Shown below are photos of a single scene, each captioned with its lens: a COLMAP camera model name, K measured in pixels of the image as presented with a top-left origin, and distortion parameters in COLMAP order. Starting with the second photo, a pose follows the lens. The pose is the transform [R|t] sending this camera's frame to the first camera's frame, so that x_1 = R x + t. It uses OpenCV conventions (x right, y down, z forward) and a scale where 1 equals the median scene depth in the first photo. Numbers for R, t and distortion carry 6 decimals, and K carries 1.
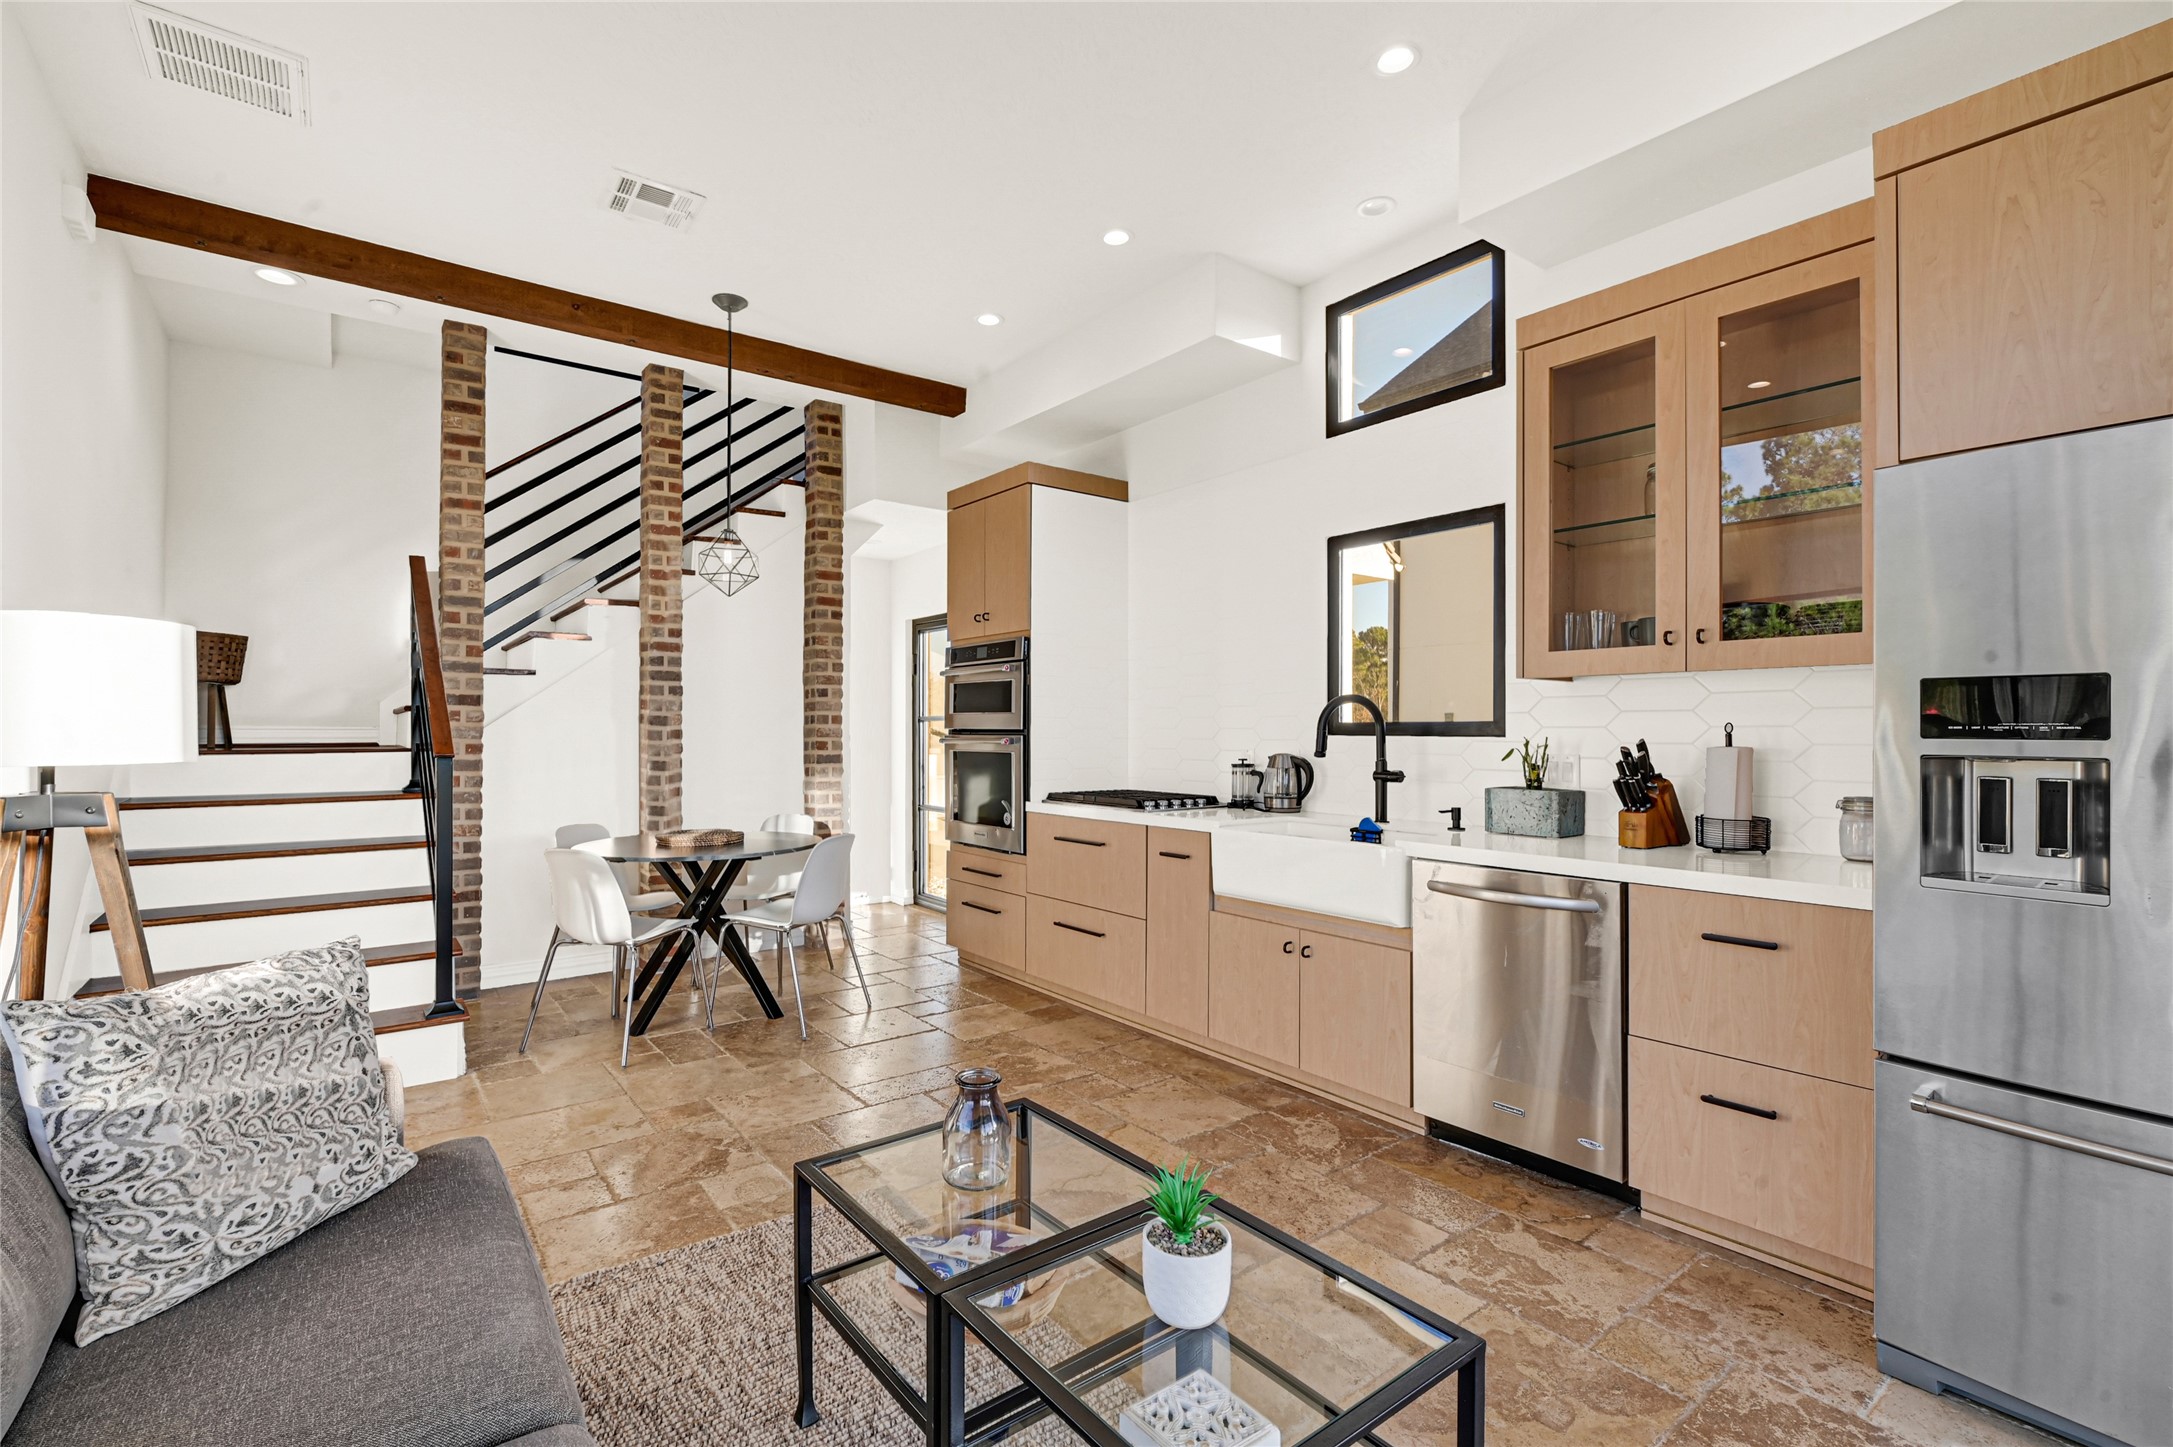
lens RADIAL K [[1031.7, 0, 1086.5], [0, 1031.7, 723.5], [0, 0, 1]] dist [-0.002961, 0.000242]
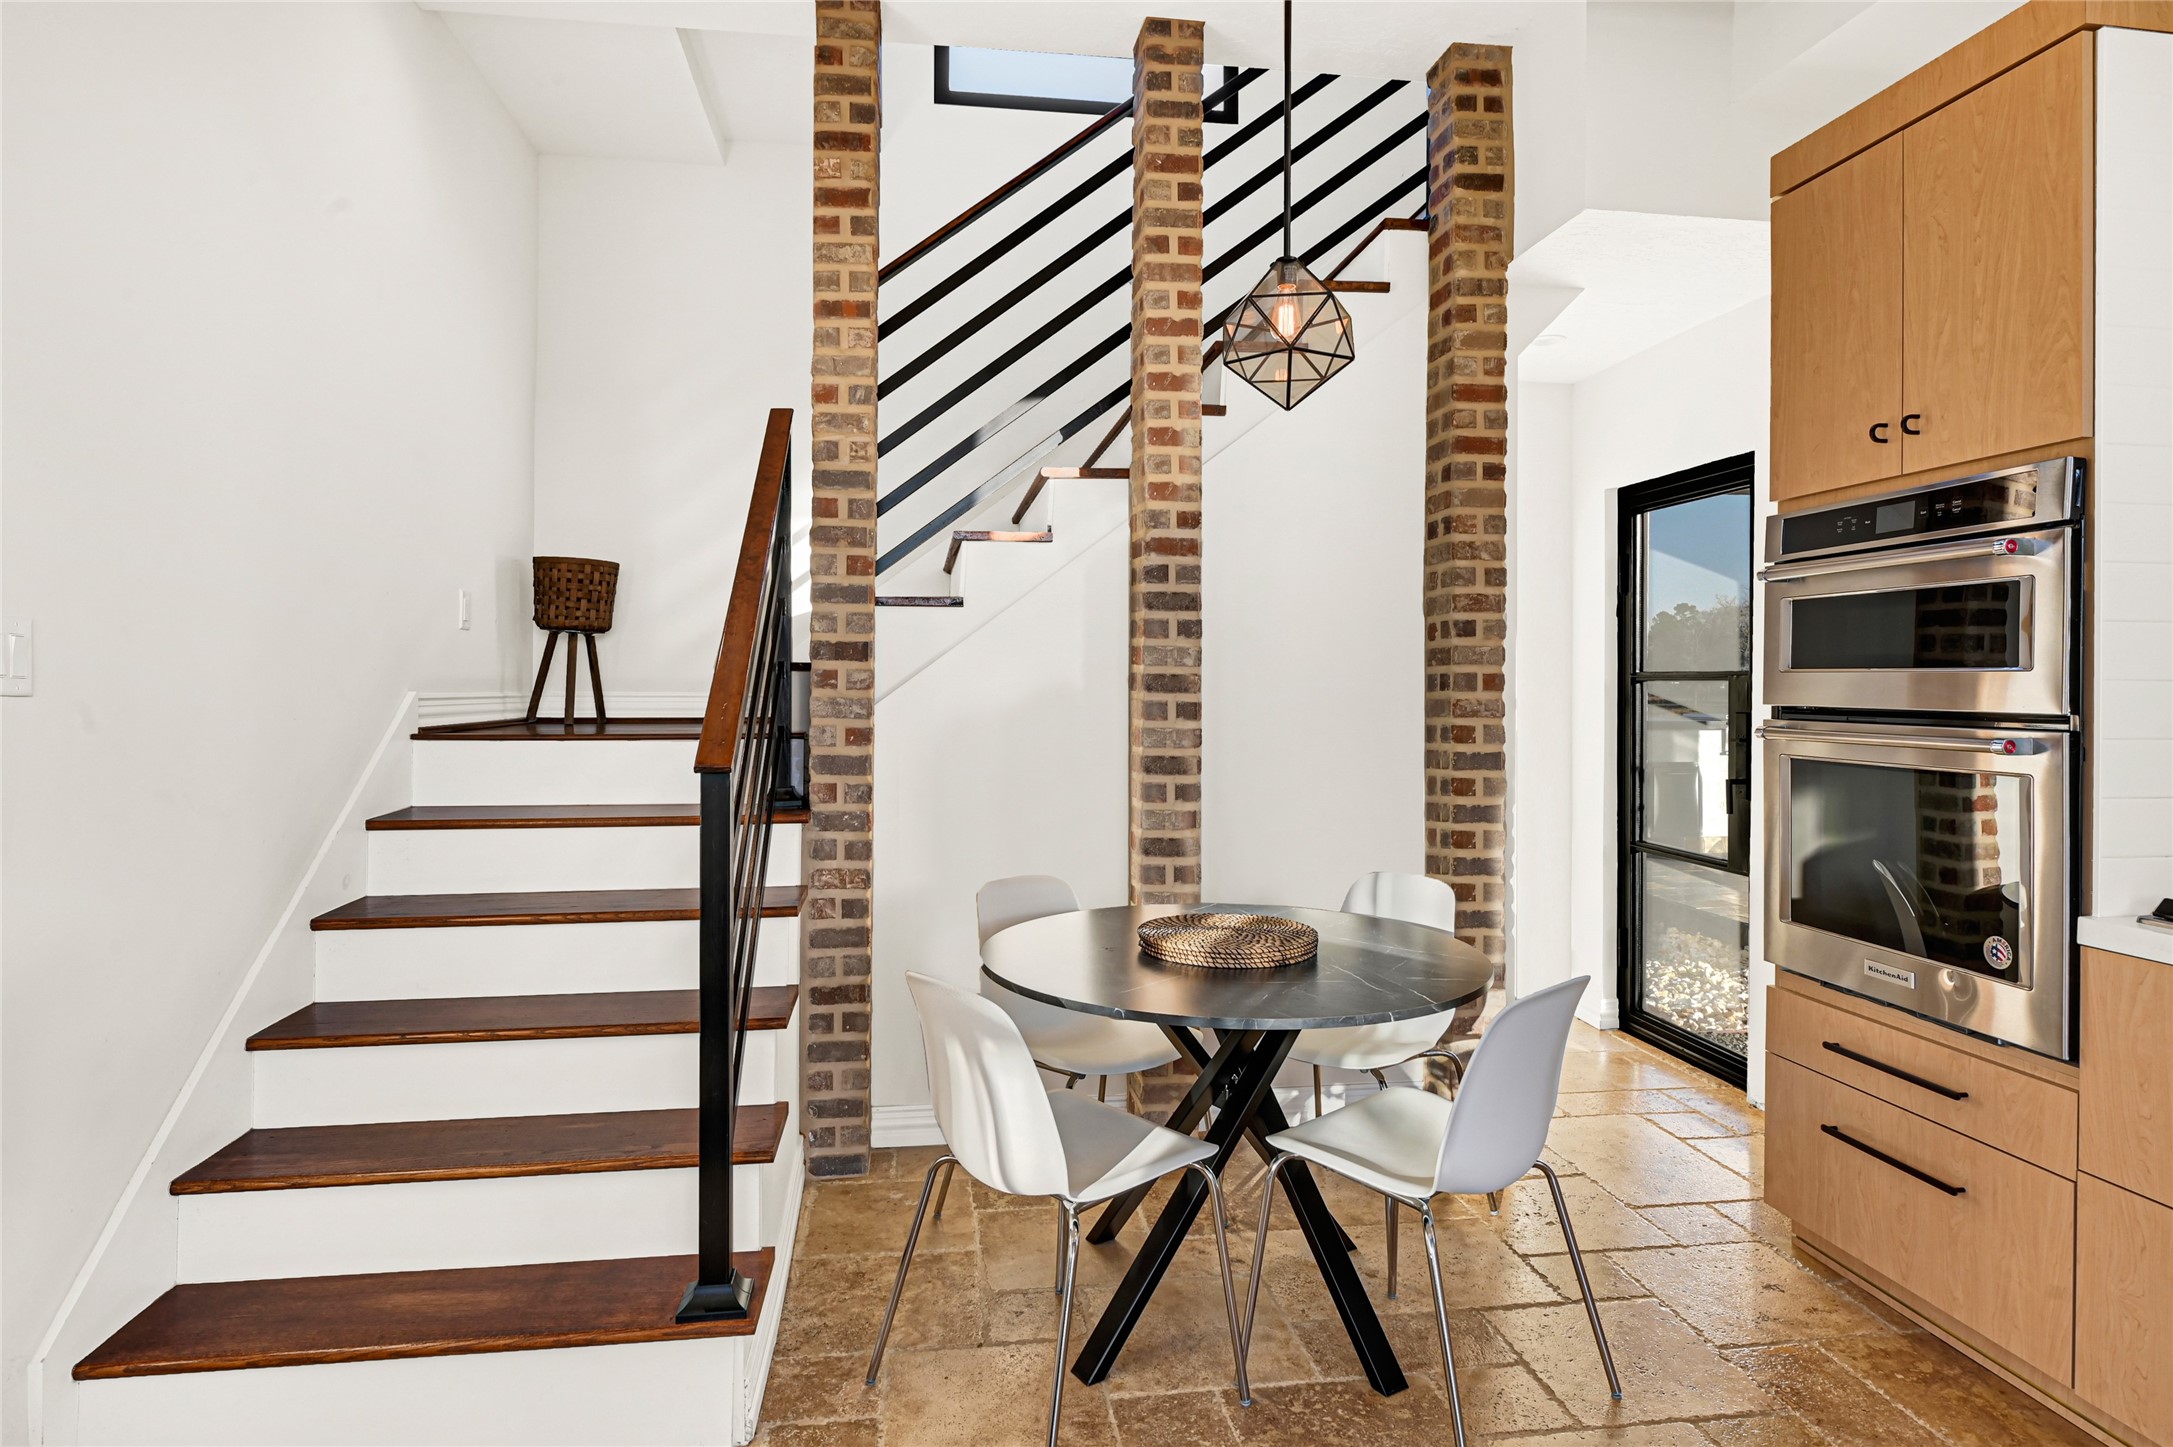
lens RADIAL K [[1199.3, 0, 1080.6], [0, 1199.3, 716.9], [0, 0, 1]] dist [-0.007710, -0.000391]
pose [[0.877156, 0.014878, -0.479974, -0.149618], [0.002499, 0.999365, 0.035544, -0.008574], [0.480198, -0.032377, 0.876562, 0.427454]]
